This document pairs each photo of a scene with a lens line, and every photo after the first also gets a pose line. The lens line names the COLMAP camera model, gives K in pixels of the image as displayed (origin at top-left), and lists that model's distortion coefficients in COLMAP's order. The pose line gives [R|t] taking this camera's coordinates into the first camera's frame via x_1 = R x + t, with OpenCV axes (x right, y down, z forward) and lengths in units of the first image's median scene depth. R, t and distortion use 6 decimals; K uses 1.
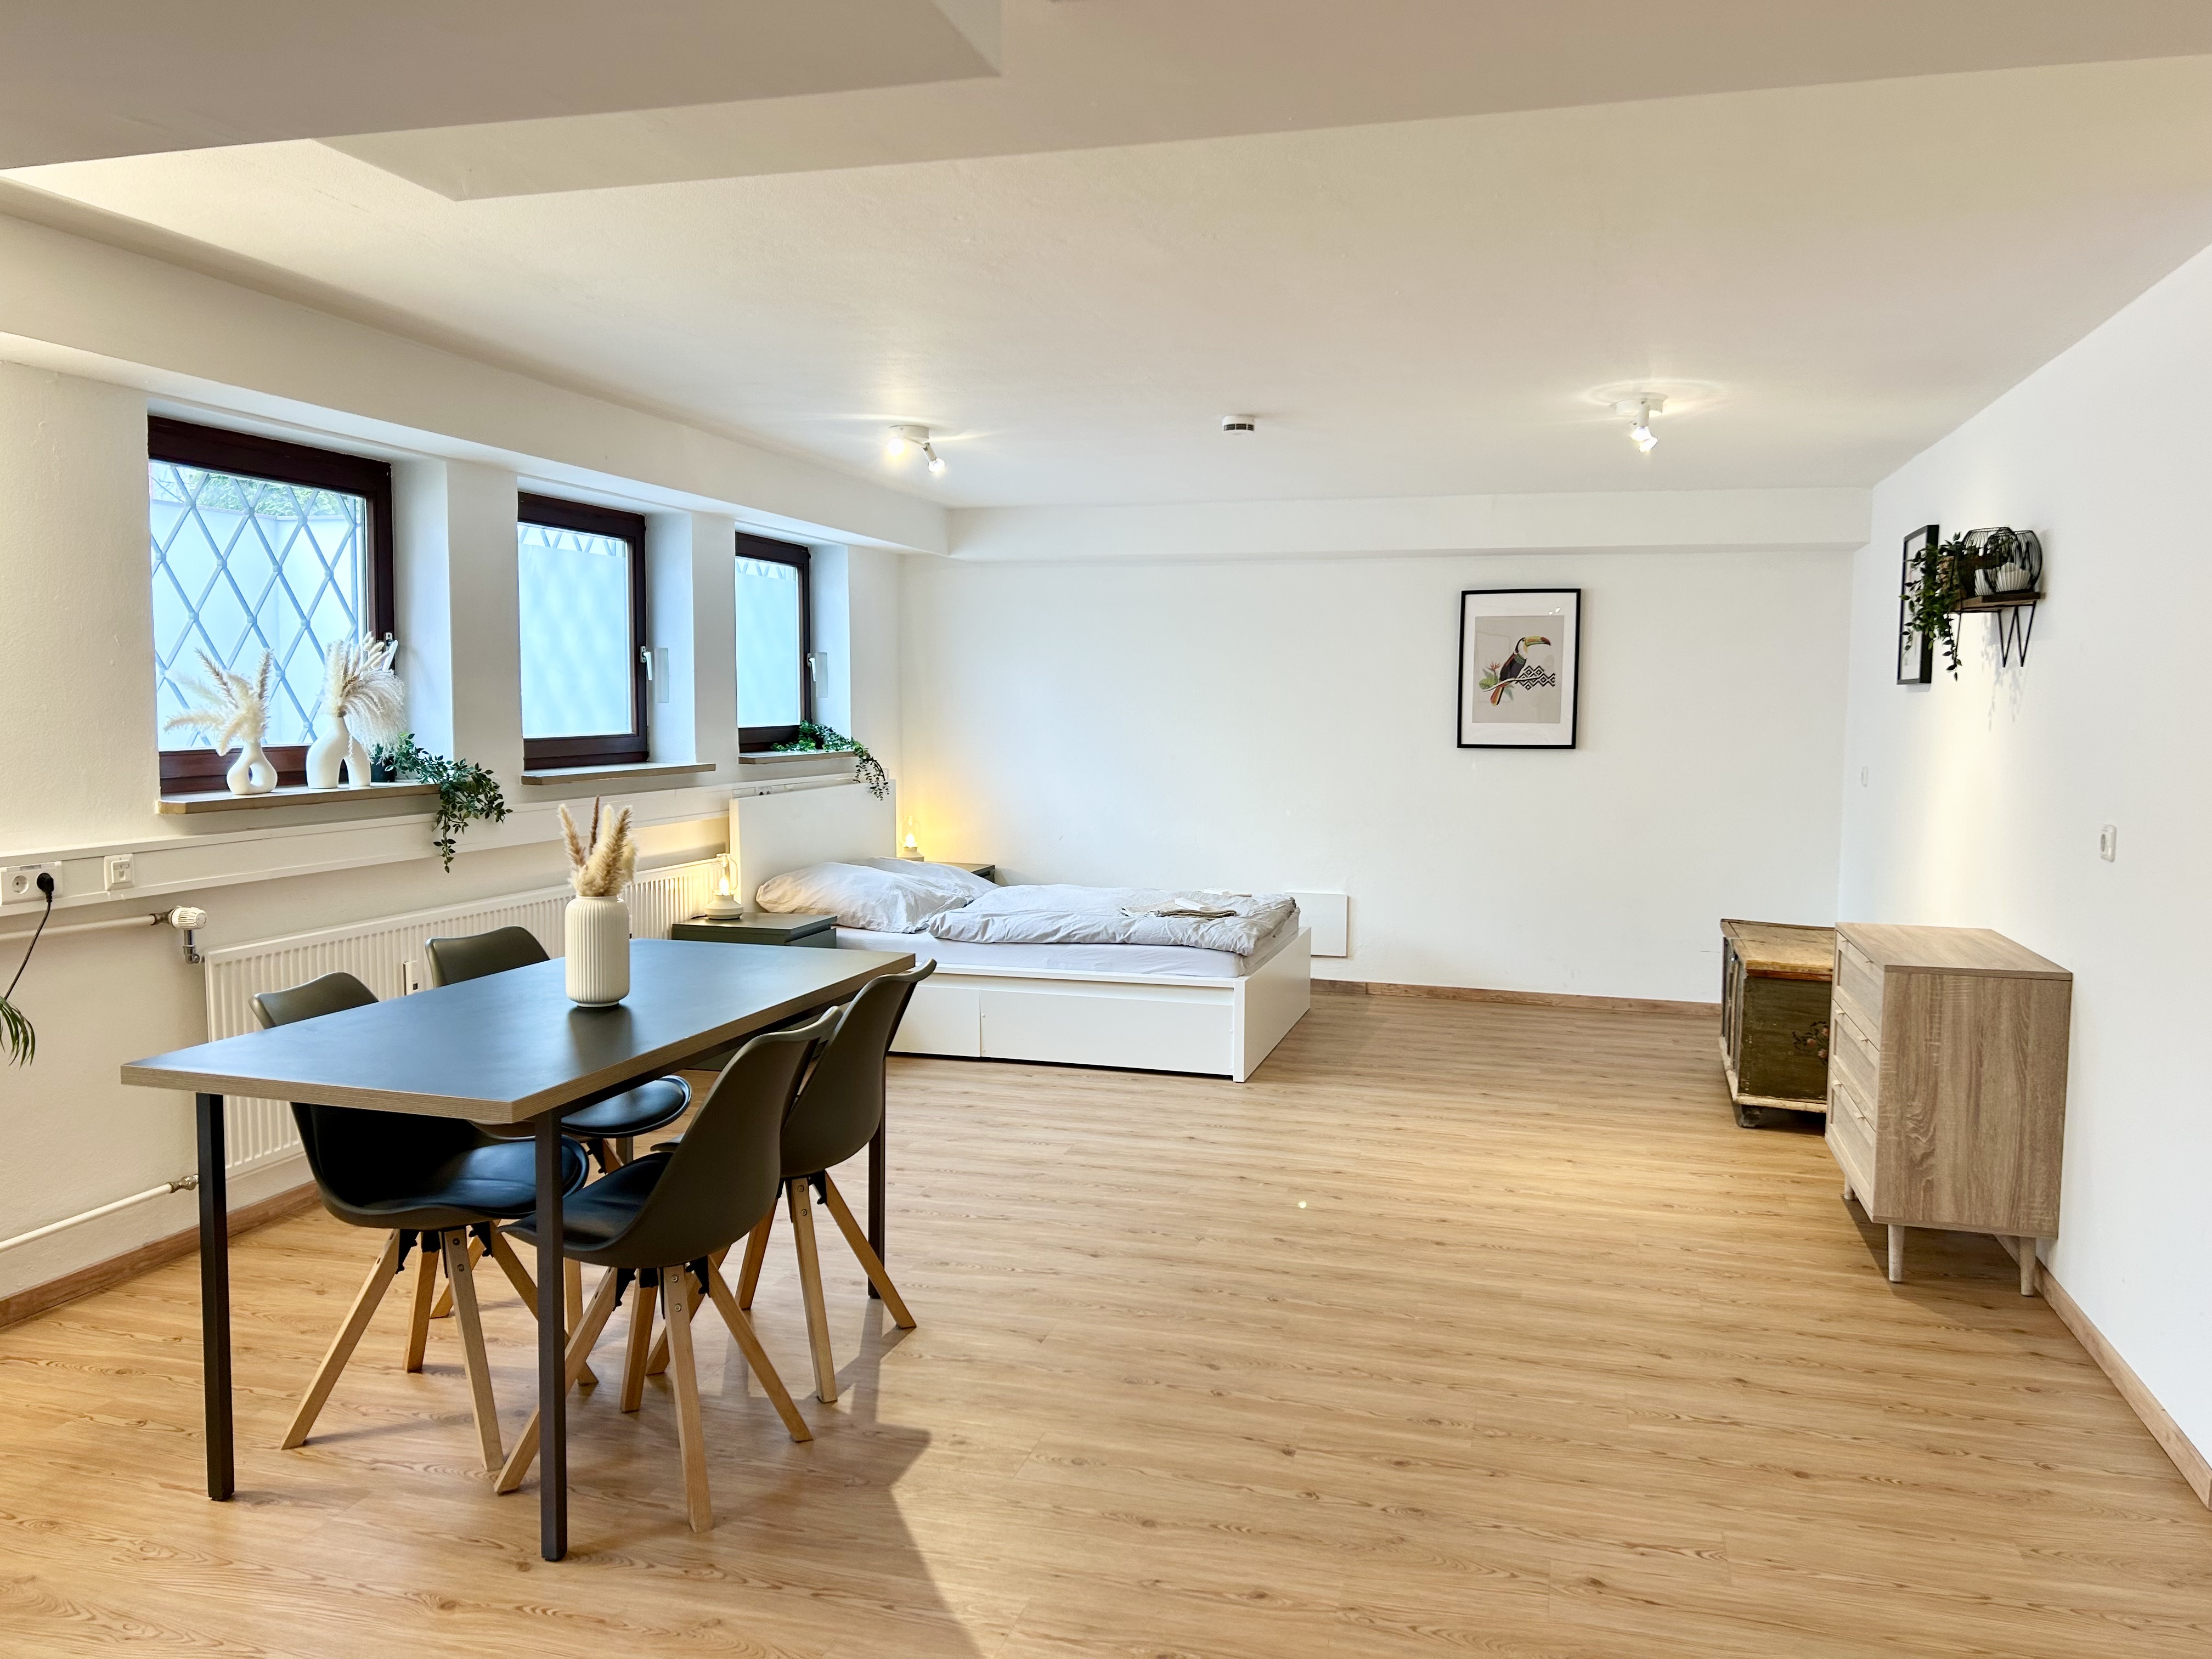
lens RADIAL K [[1650.2, 0, 1095.5], [0, 1650.2, 822.9], [0, 0, 1]] dist [0.061923, -0.053907]
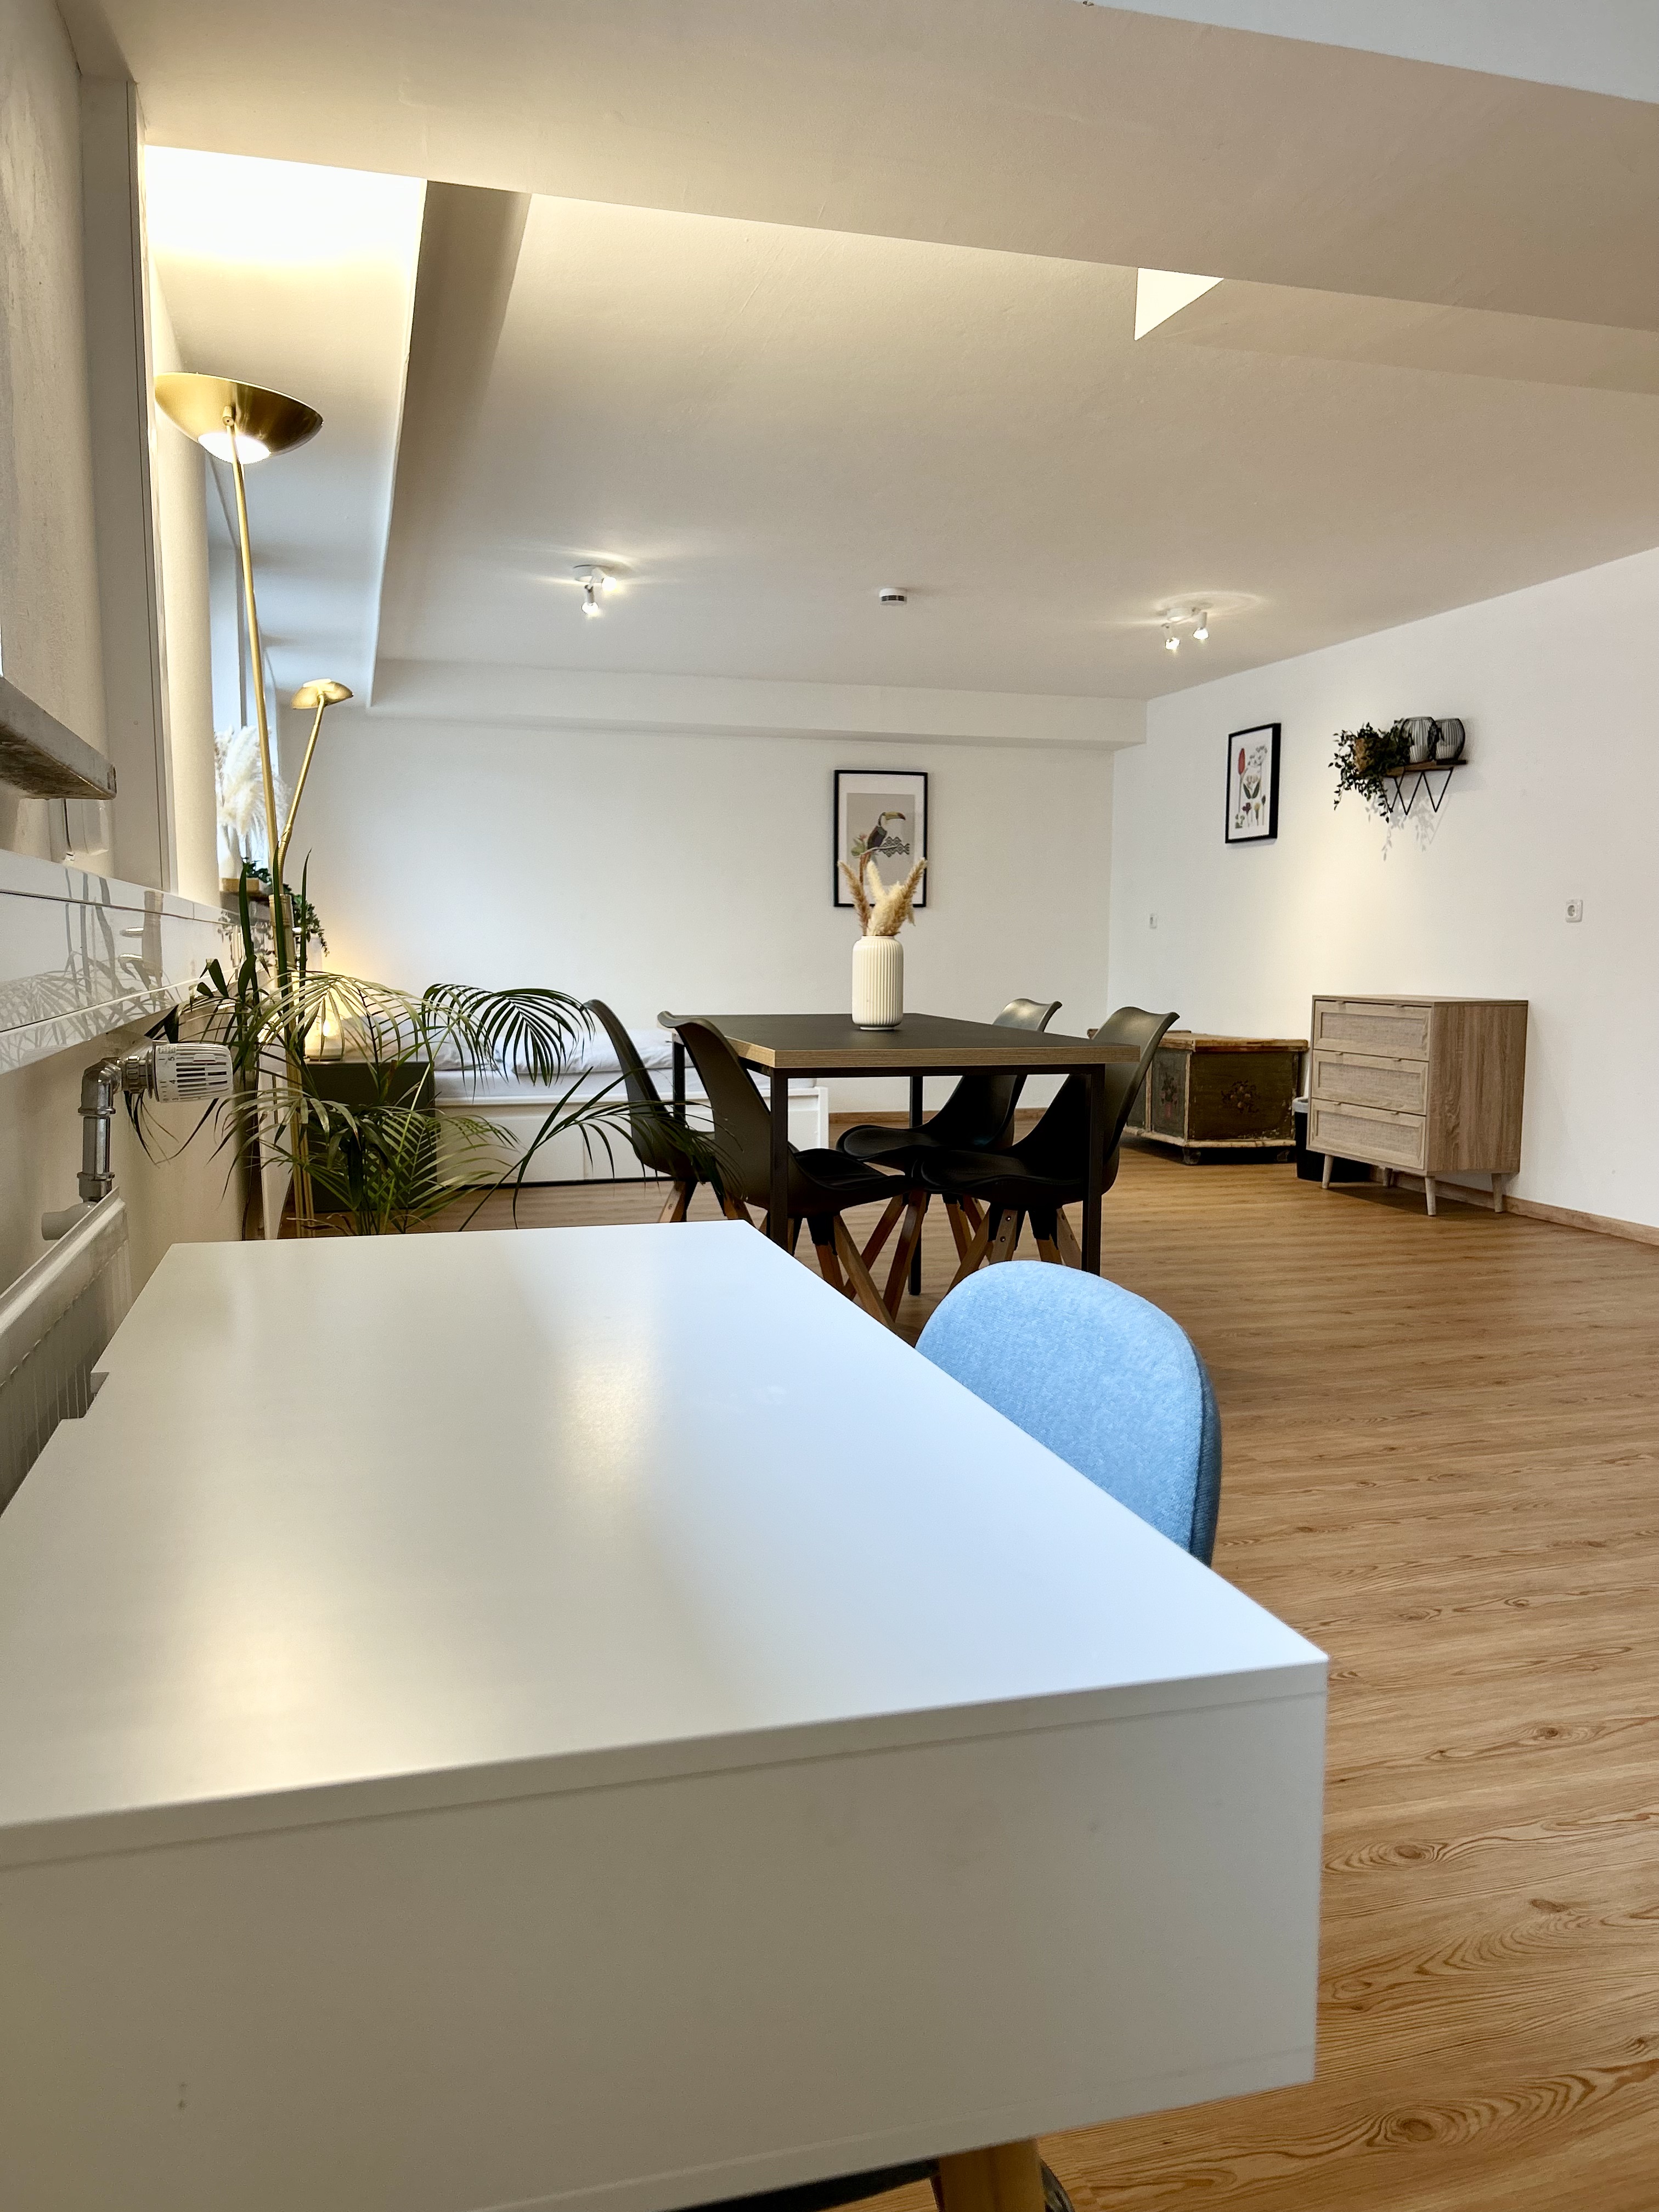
lens RADIAL K [[1650.2, 0, 837.3], [0, 1650.2, 1126.2], [0, 0, 1]] dist [0.061923, -0.053907]
pose [[0.848735, -0.066450, 0.524627, -0.571257], [0.046374, 0.997604, 0.051334, 0.070232], [-0.526781, -0.019240, 0.849783, 0.009549]]
